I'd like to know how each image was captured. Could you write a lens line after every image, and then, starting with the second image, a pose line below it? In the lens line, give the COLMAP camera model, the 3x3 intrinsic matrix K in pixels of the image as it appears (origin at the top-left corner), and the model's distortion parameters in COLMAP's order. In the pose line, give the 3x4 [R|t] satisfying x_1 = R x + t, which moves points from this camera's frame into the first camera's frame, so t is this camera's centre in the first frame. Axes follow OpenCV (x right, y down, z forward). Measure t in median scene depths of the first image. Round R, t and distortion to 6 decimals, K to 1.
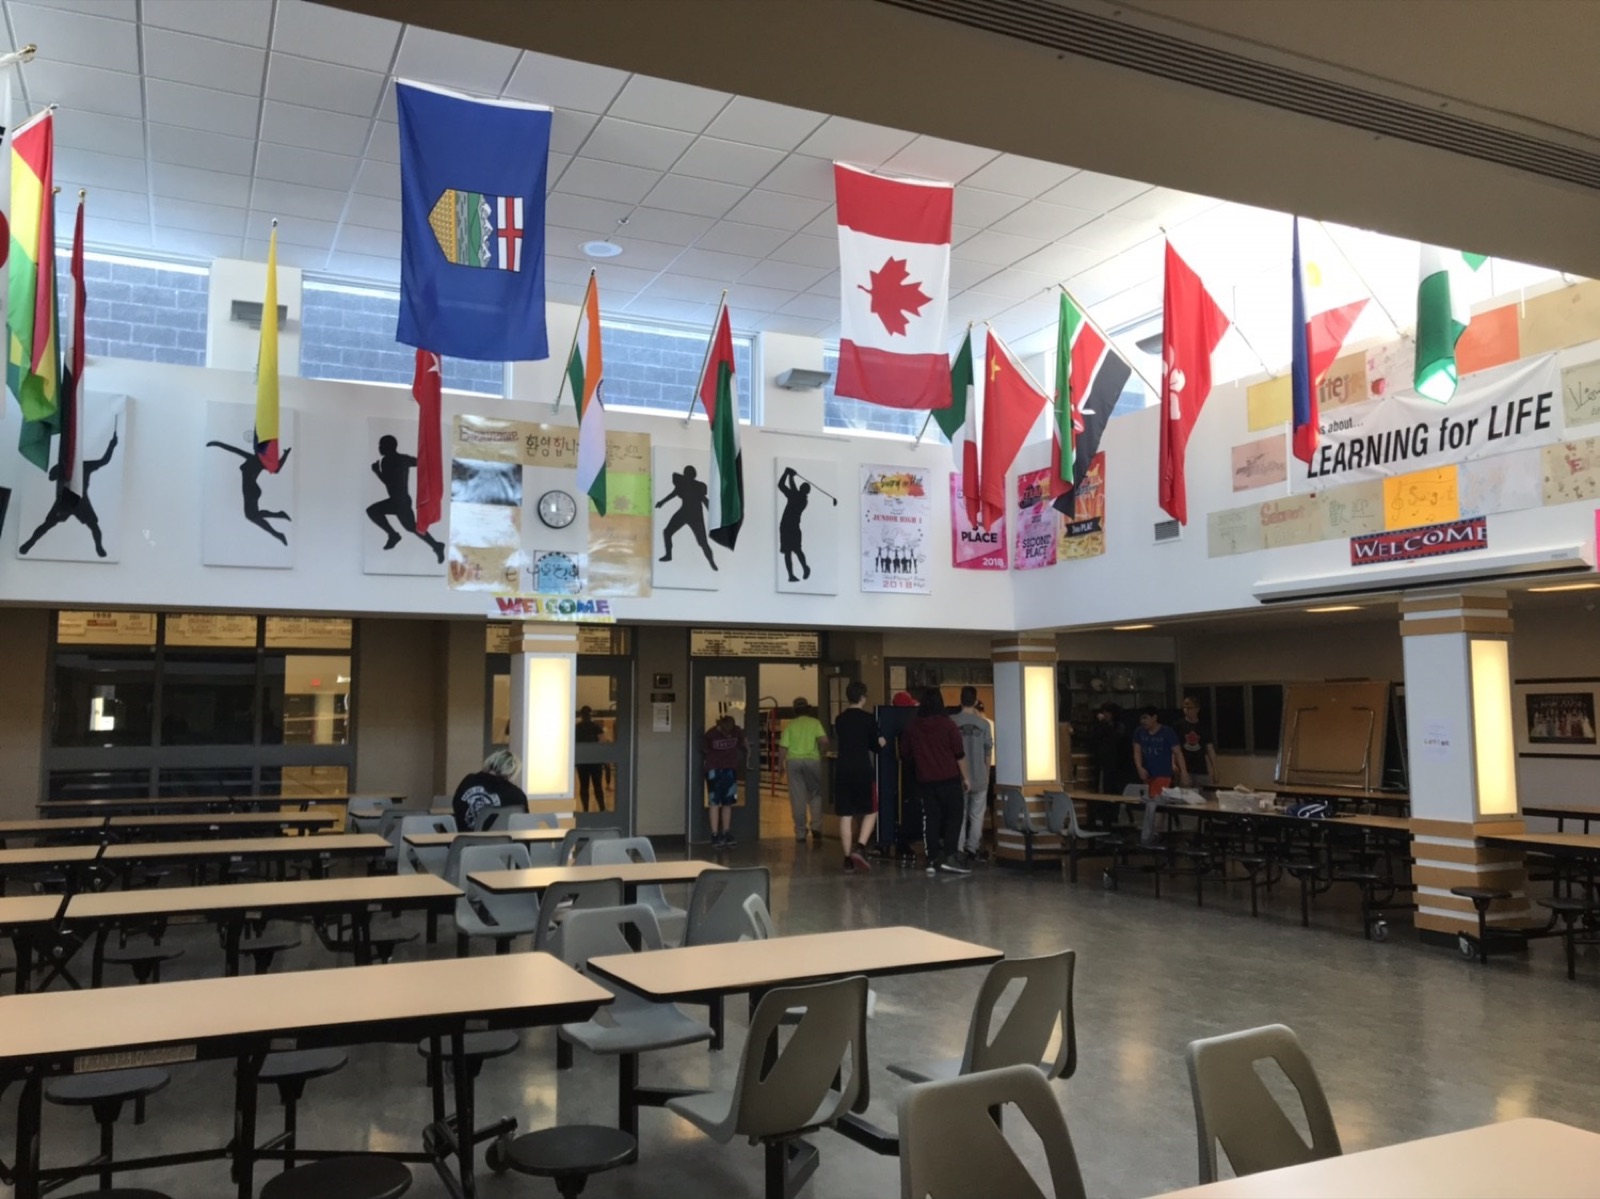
lens RADIAL K [[1309.8, 0, 800.0], [0, 1309.8, 599.5], [0, 0, 1]] dist [0.012524, -0.042333]
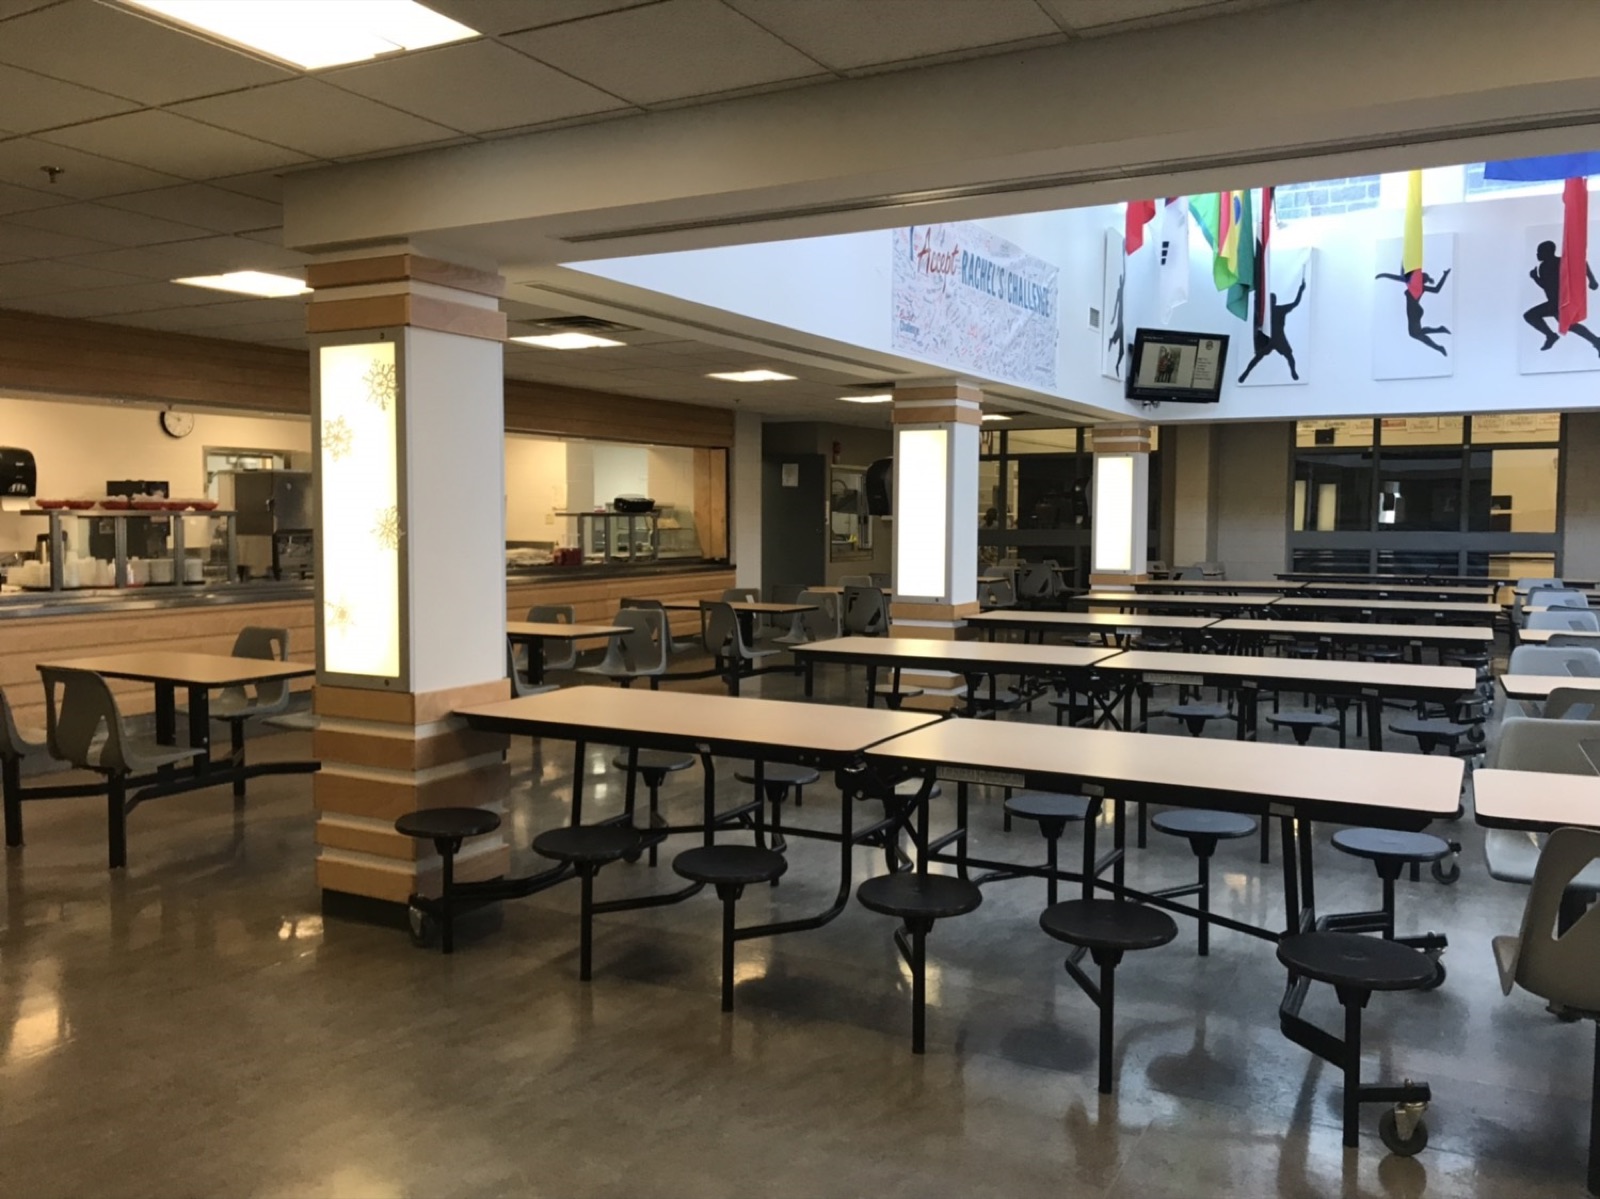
lens RADIAL K [[1309.8, 0, 800.0], [0, 1309.8, 599.5], [0, 0, 1]] dist [0.012524, -0.042333]
pose [[0.600893, 0.053259, -0.797553, 0.196333], [0.070507, 0.990357, 0.119255, -0.006669], [0.796214, -0.127892, 0.591343, -0.159833]]
